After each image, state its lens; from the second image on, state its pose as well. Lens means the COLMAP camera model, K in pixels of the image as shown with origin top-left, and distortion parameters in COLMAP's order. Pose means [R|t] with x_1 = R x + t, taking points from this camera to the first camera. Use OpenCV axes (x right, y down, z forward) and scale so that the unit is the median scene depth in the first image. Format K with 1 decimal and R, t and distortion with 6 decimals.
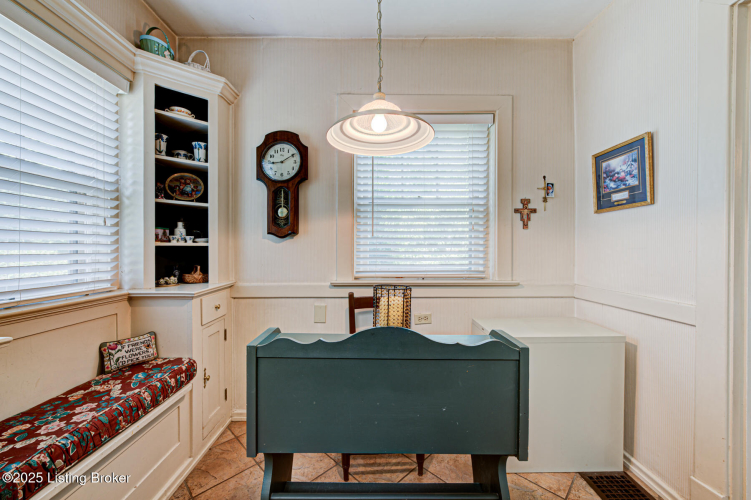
lens RADIAL K [[306.6, 0, 374.7], [0, 306.6, 248.0], [0, 0, 1]] dist [-0.006430, 0.001025]
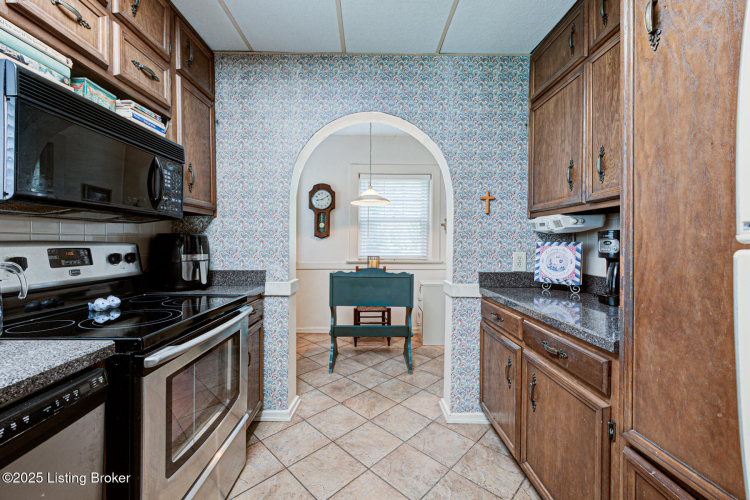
lens RADIAL K [[306.2, 0, 373.0], [0, 306.2, 245.9], [0, 0, 1]] dist [-0.006430, 0.001025]
pose [[0.999976, 0.004573, 0.005184, 0.015269], [-0.004576, 0.999989, 0.000700, 0.012796], [-0.005181, -0.000724, 0.999986, -0.957297]]
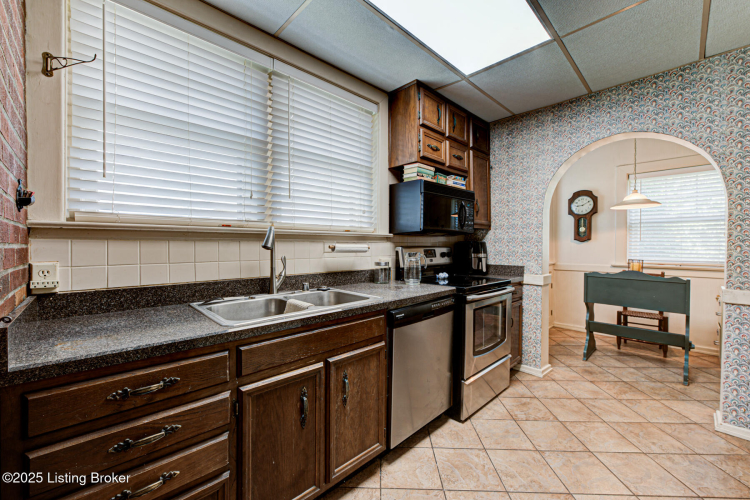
lens RADIAL K [[306.2, 0, 373.9], [0, 306.2, 246.4], [0, 0, 1]] dist [-0.006430, 0.001025]
pose [[0.693264, 0.005683, -0.720661, 0.209370], [-0.008455, 0.999964, -0.000248, 0.010572], [0.720634, 0.006266, 0.693288, -1.446027]]
